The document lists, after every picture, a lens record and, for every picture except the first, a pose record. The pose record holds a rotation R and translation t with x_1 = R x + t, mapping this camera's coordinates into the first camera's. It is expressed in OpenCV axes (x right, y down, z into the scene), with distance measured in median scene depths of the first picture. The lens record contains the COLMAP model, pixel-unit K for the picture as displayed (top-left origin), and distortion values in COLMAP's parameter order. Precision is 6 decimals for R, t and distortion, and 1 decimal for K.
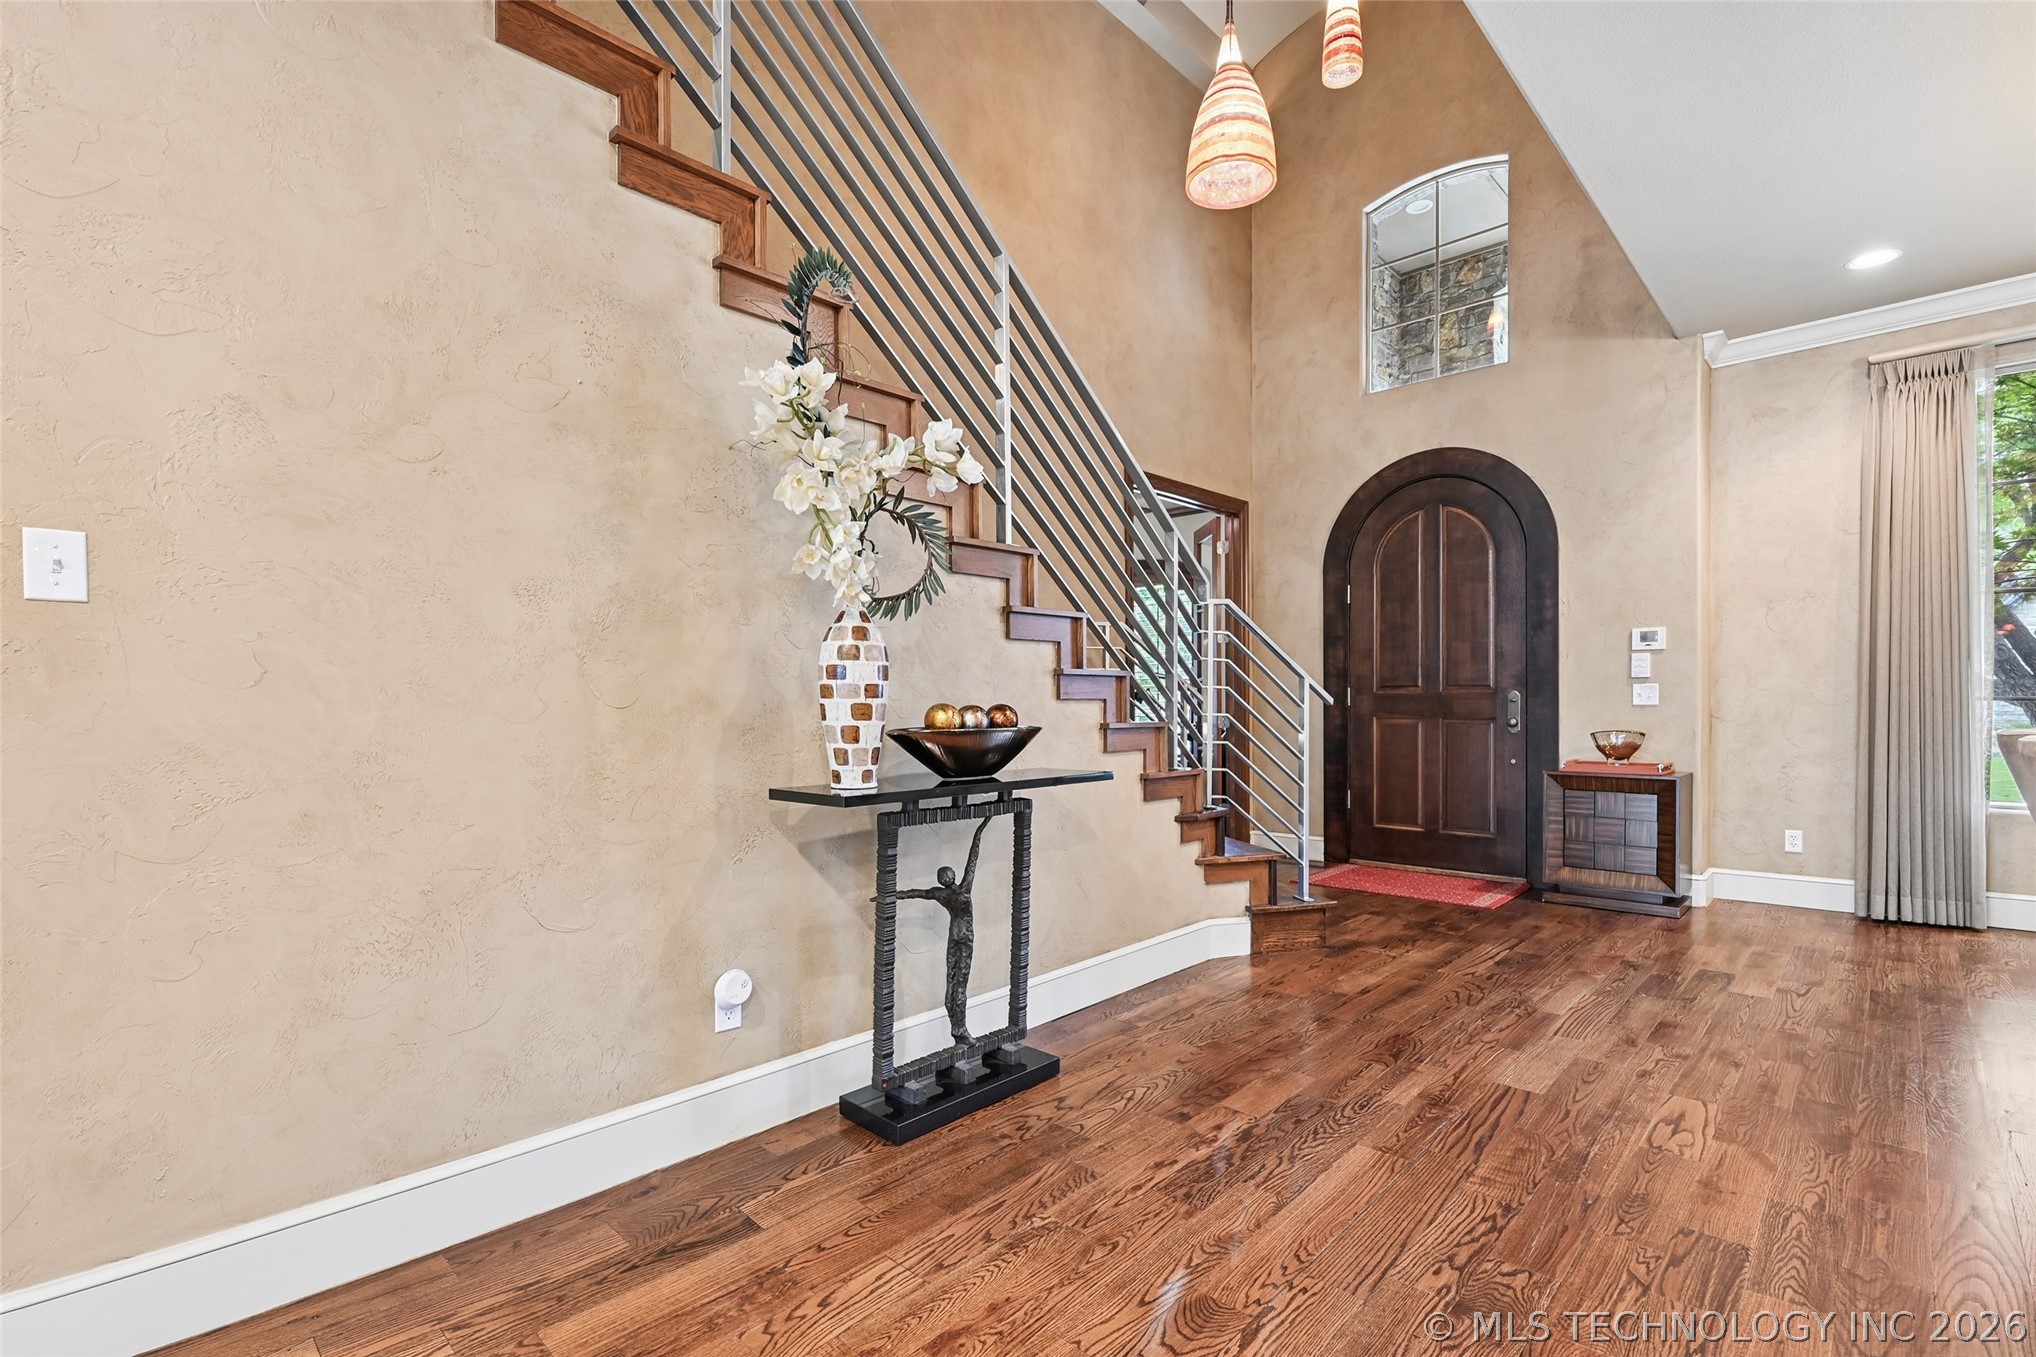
lens RADIAL K [[906.2, 0, 1021.1], [0, 906.2, 697.6], [0, 0, 1]] dist [-0.003011, -0.000874]
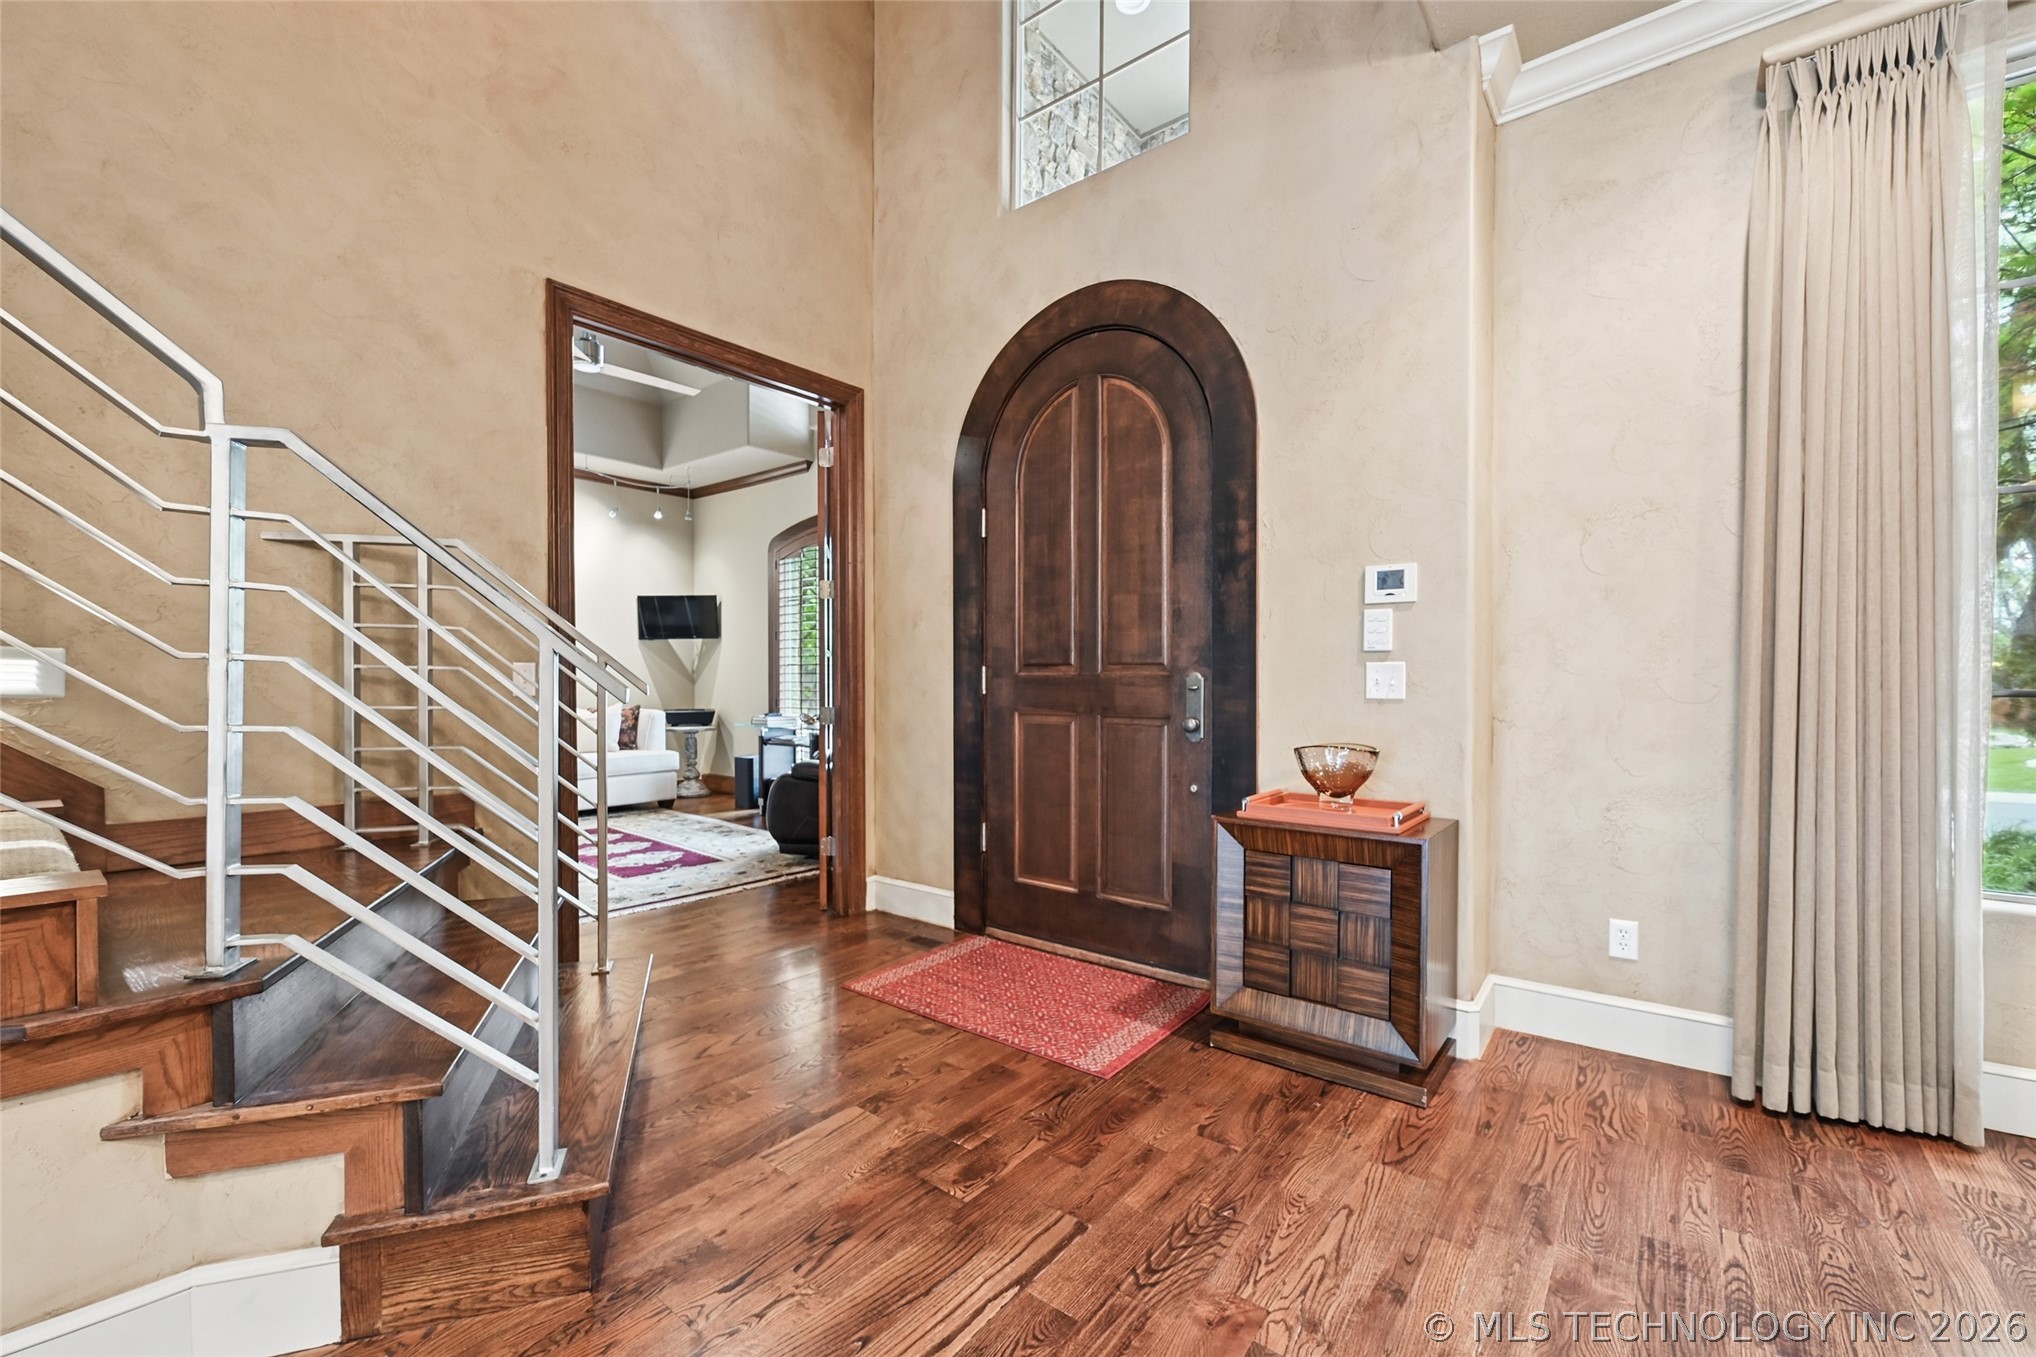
lens RADIAL K [[839.0, 0, 1015.1], [0, 839.0, 676.2], [0, 0, 1]] dist [-0.004487, 0.000197]
pose [[0.994675, 0.008093, 0.102745, 0.400999], [-0.007810, 0.999965, -0.003160, -0.002706], [-0.102767, 0.002341, 0.994703, 0.493990]]
